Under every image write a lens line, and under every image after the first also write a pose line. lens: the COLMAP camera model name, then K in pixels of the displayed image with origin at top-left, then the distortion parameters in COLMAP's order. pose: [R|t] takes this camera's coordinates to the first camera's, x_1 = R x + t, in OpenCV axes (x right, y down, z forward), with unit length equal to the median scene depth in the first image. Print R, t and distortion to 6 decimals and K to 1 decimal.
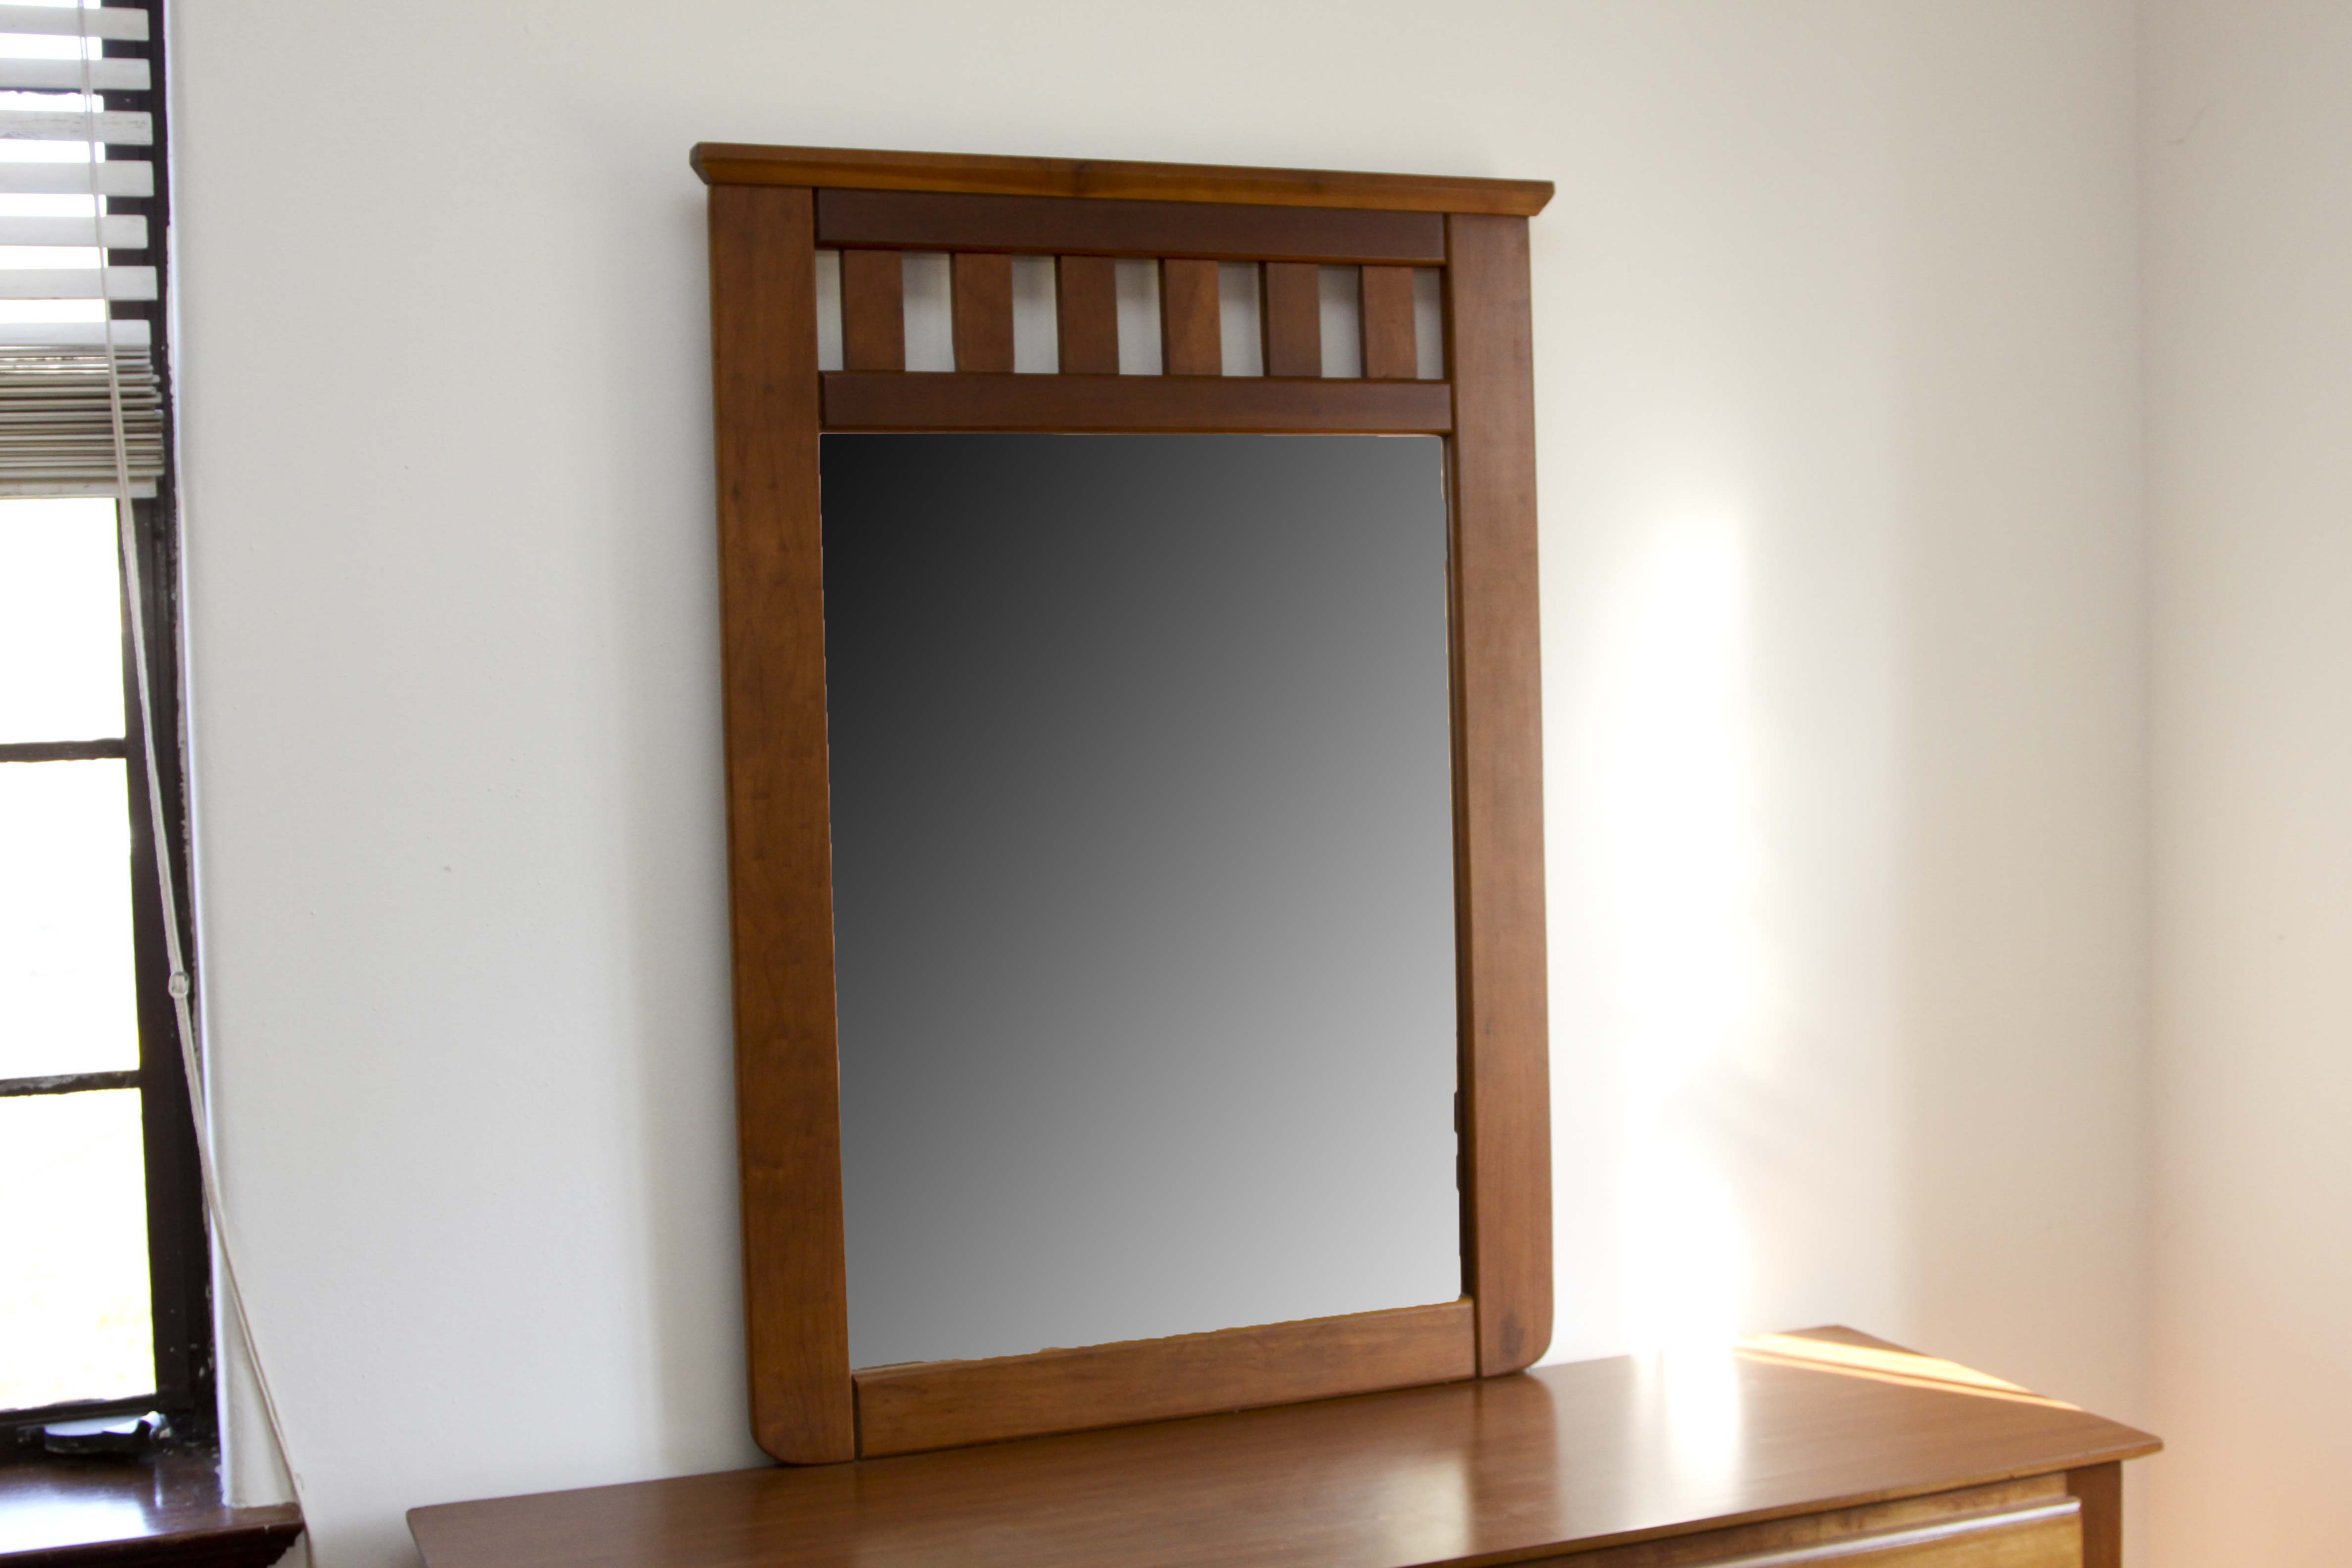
lens RADIAL K [[2823.2, 0, 1212.8], [0, 2823.2, 805.4], [0, 0, 1]] dist [-0.078522, 0.000000]
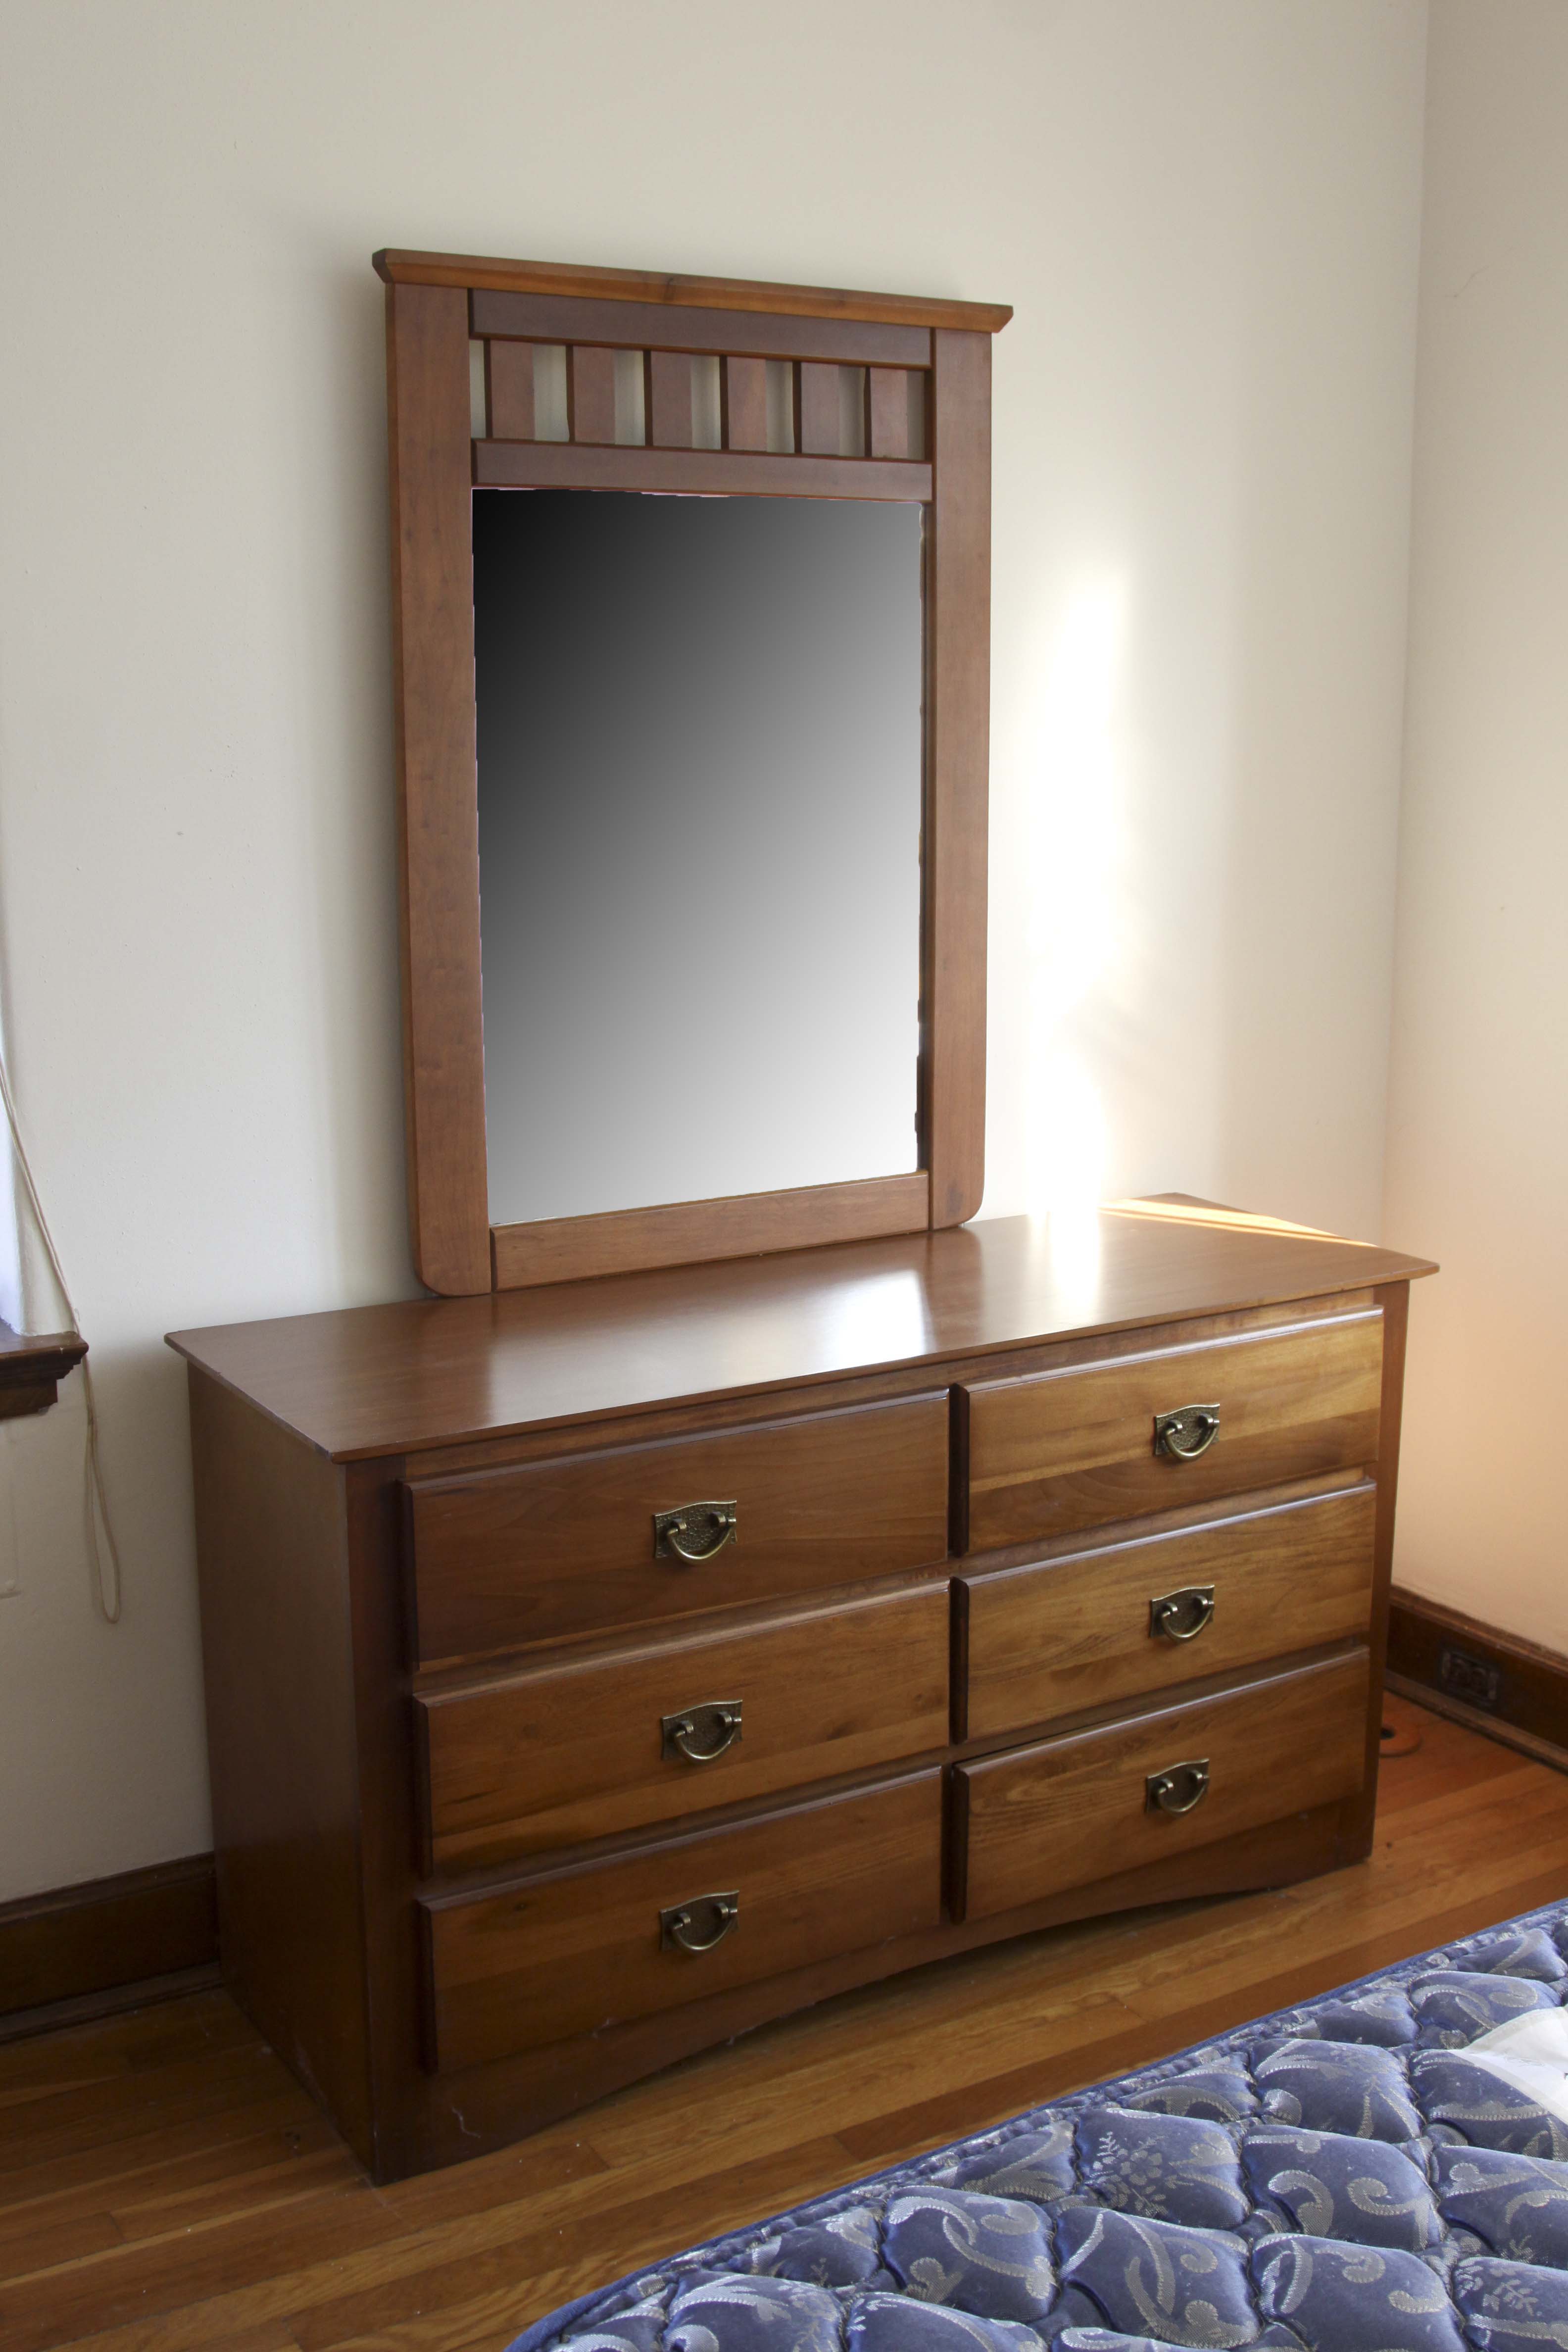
lens RADIAL K [[2488.4, 0, 790.7], [0, 2488.4, 1214.5], [0, 0, 1]] dist [-0.117177, 0.000000]
pose [[0.985238, -0.010763, 0.170851, -0.182263], [-0.017803, 0.986169, 0.164786, 0.003981], [-0.170261, -0.165395, 0.971419, -0.138580]]
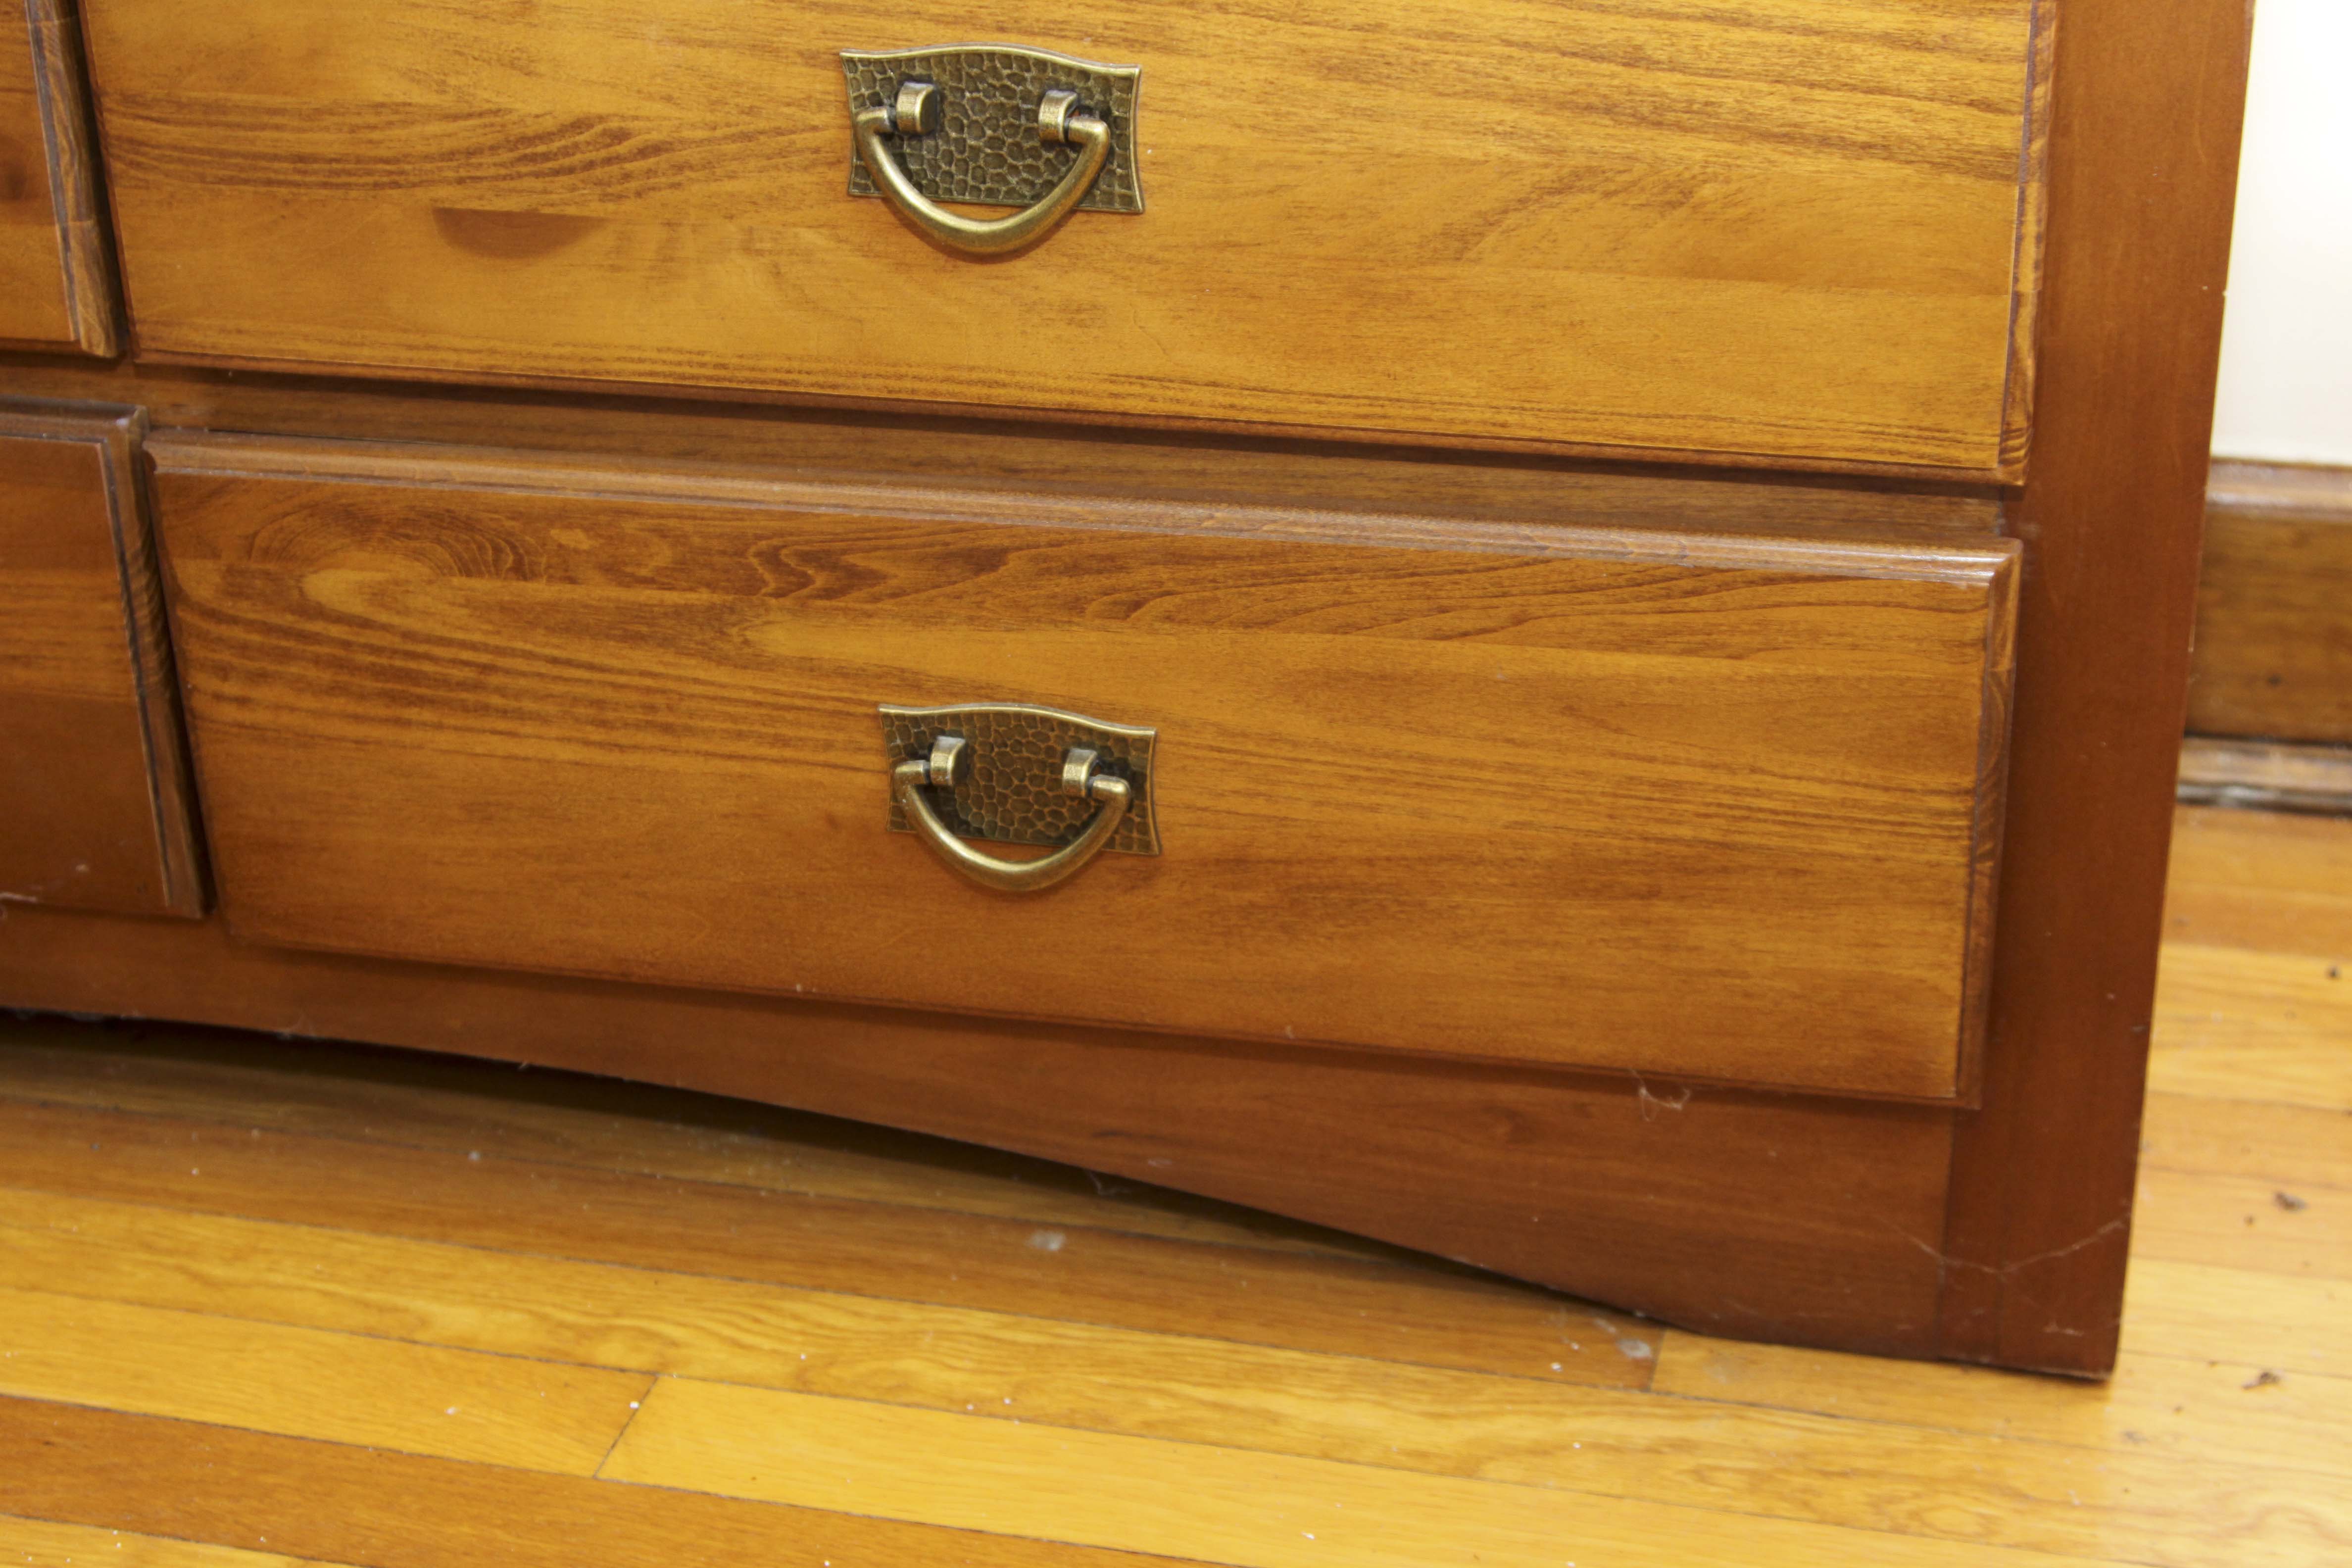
lens RADIAL K [[3814.7, 0, 1145.7], [0, 3814.7, 806.5], [0, 0, 1]] dist [0.006828, 0.000000]
pose [[0.809204, 0.264835, -0.524453, 0.461727], [-0.022637, 0.906035, 0.422597, 0.243031], [0.587092, -0.330095, 0.739162, 0.539085]]
